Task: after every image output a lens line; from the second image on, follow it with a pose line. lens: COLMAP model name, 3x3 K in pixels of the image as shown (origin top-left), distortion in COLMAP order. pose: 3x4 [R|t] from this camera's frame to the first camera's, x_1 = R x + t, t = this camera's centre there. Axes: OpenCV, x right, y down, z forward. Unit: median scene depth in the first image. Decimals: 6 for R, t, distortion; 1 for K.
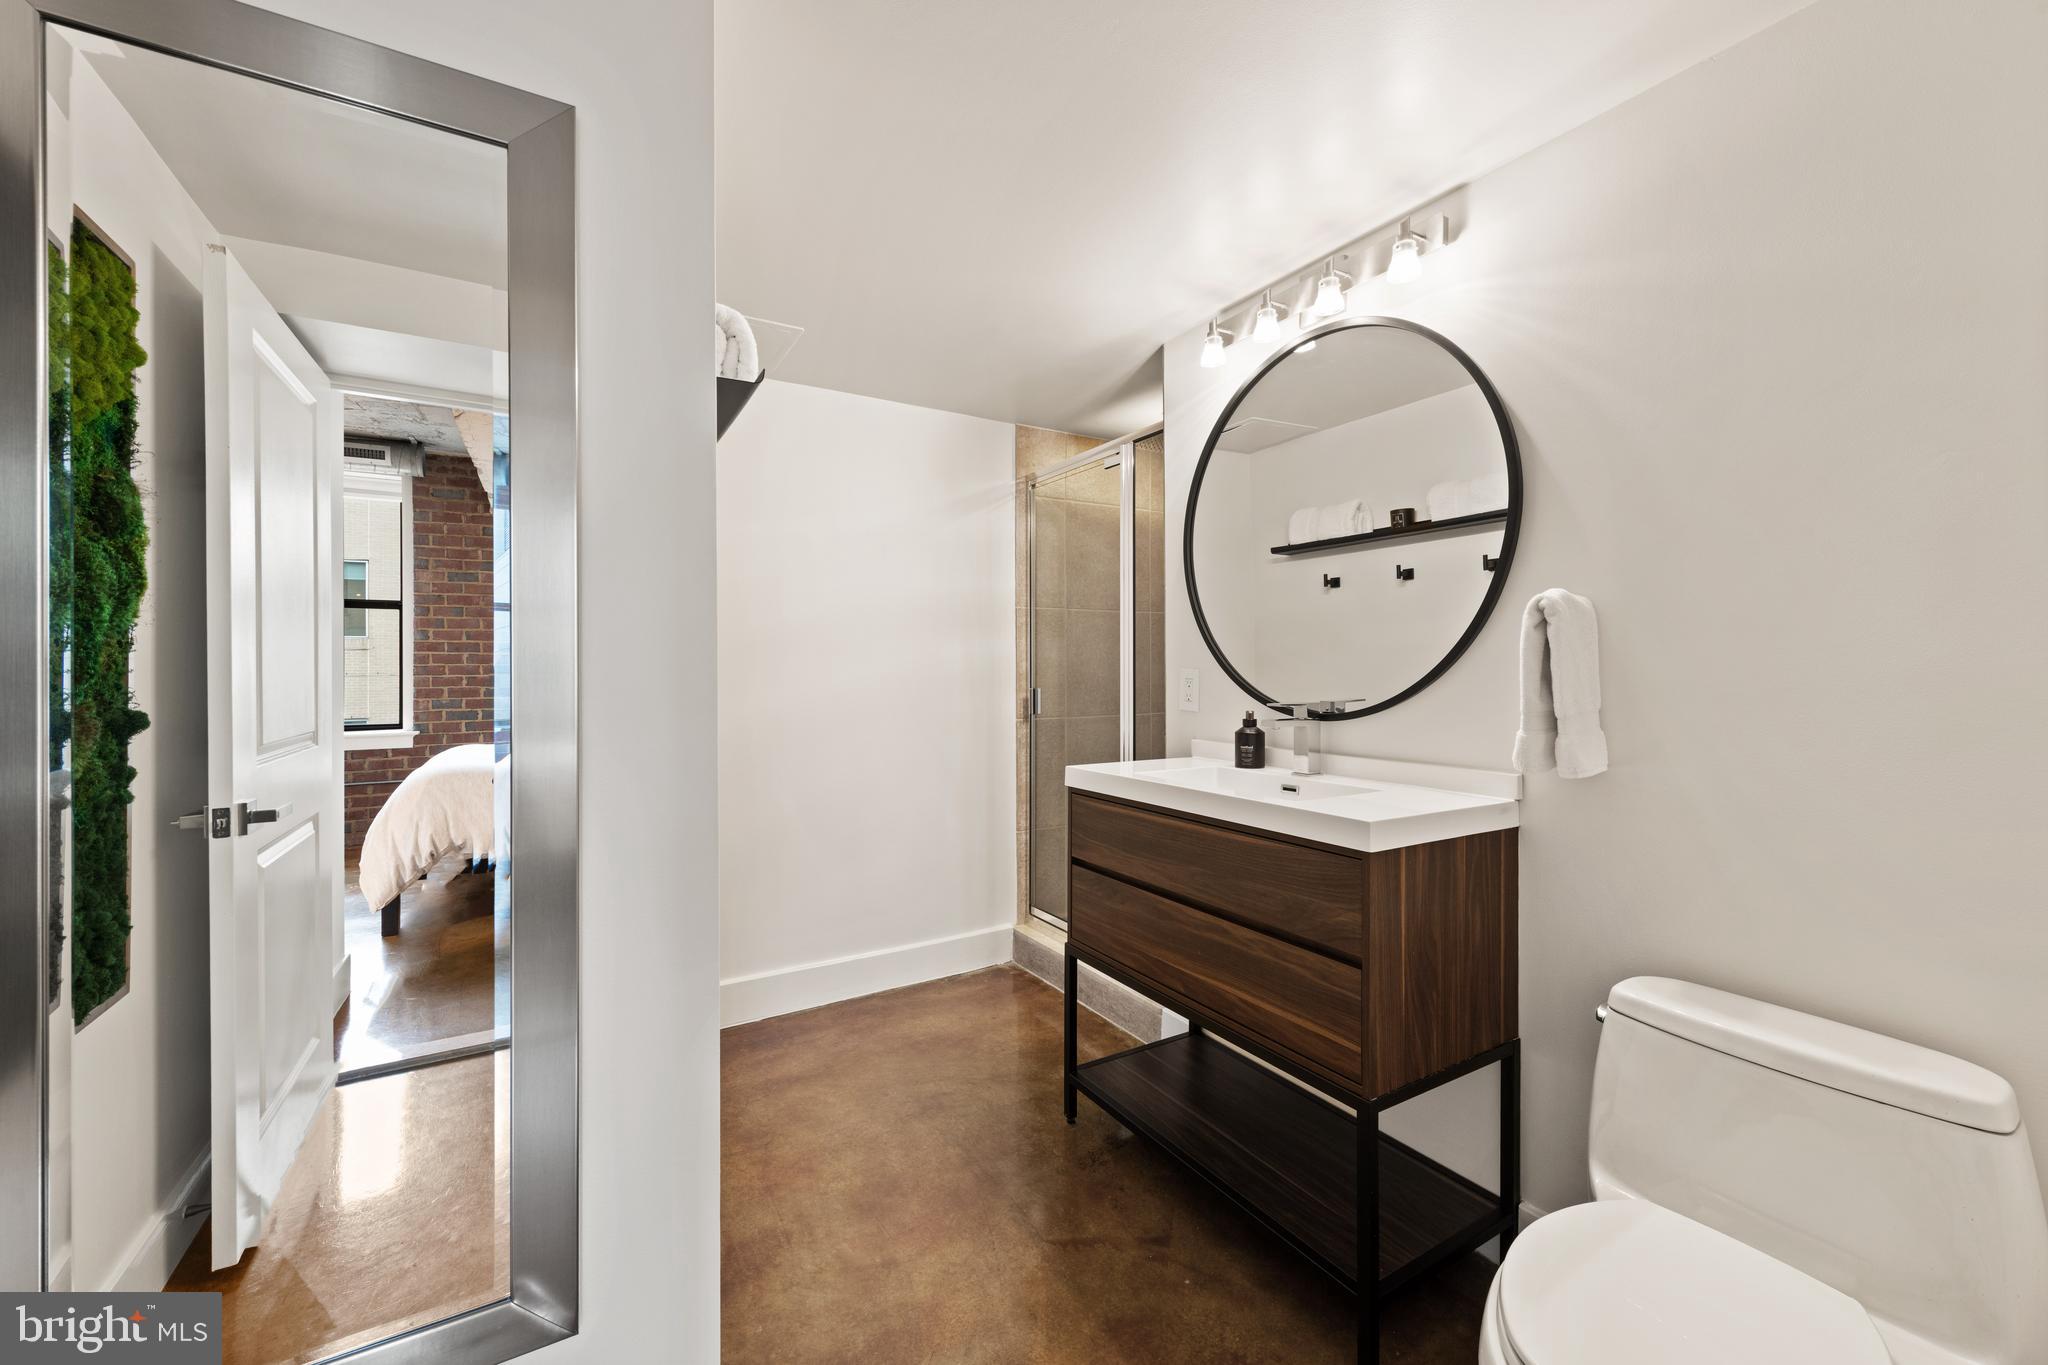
lens RADIAL K [[808.7, 0, 1027.7], [0, 808.7, 672.9], [0, 0, 1]] dist [0.001620, -0.001617]
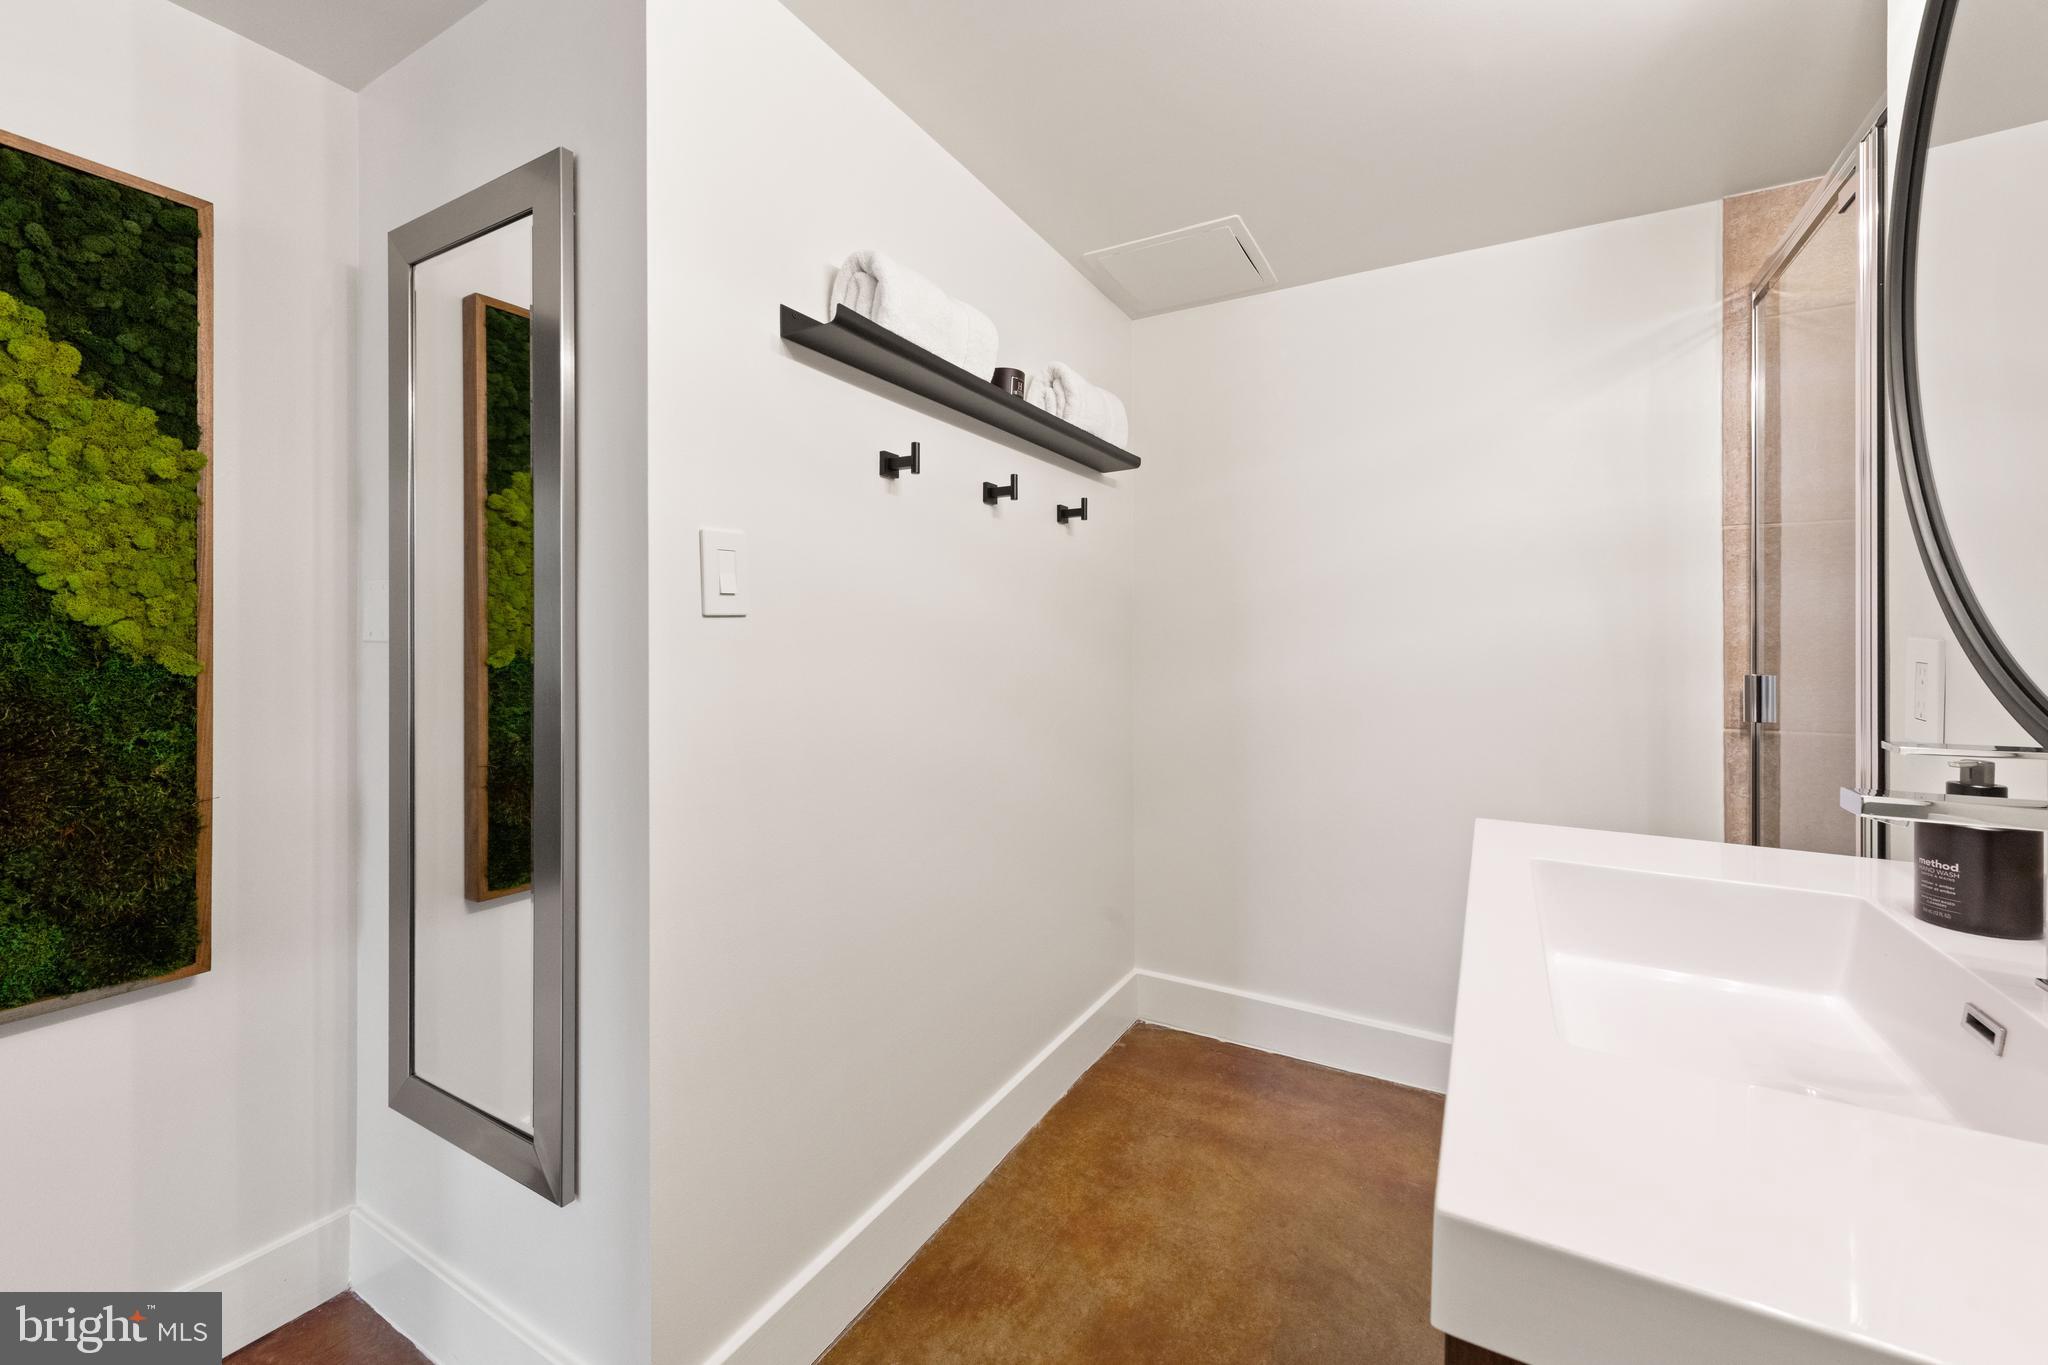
lens RADIAL K [[808.7, 0, 1030.7], [0, 808.7, 643.5], [0, 0, 1]] dist [0.001620, -0.001617]
pose [[0.483861, 0.007133, -0.875116, 0.320895], [-0.004115, 0.999974, 0.005876, -0.003936], [0.875135, 0.000758, 0.483878, 0.415014]]
